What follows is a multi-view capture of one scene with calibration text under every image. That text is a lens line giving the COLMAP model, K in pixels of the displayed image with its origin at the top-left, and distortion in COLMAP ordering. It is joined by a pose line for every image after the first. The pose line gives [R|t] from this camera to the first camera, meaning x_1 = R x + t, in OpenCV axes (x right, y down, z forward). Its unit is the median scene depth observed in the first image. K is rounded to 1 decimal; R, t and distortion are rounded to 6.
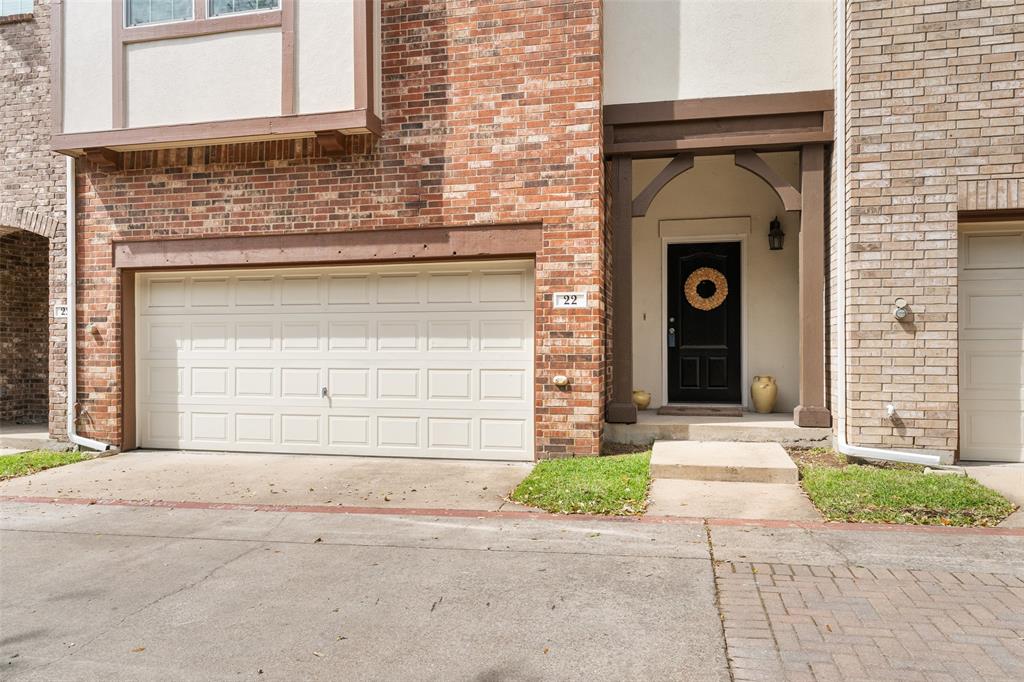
lens RADIAL K [[730.4, 0, 512.0], [0, 730.4, 341.0], [0, 0, 1]] dist [0.004380, 0.002394]
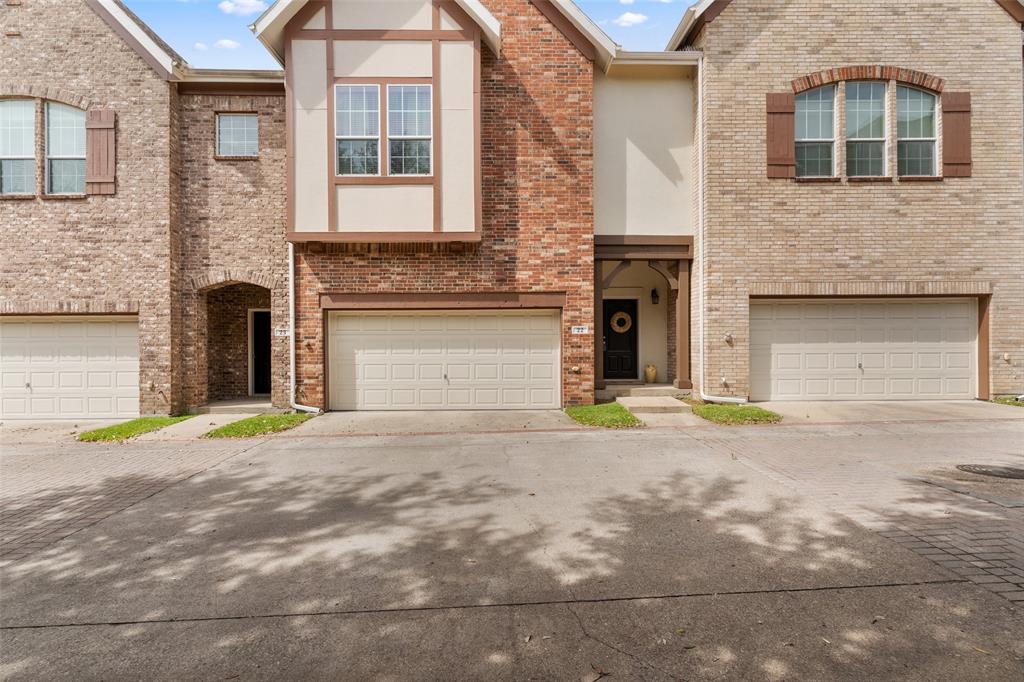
lens RADIAL K [[508.9, 0, 493.2], [0, 508.9, 340.8], [0, 0, 1]] dist [0.002224, 0.000219]
pose [[0.970158, -0.000720, 0.242472, -0.487404], [-0.000304, 0.999991, 0.004184, -0.030277], [-0.242473, -0.004133, 0.970149, -0.324090]]
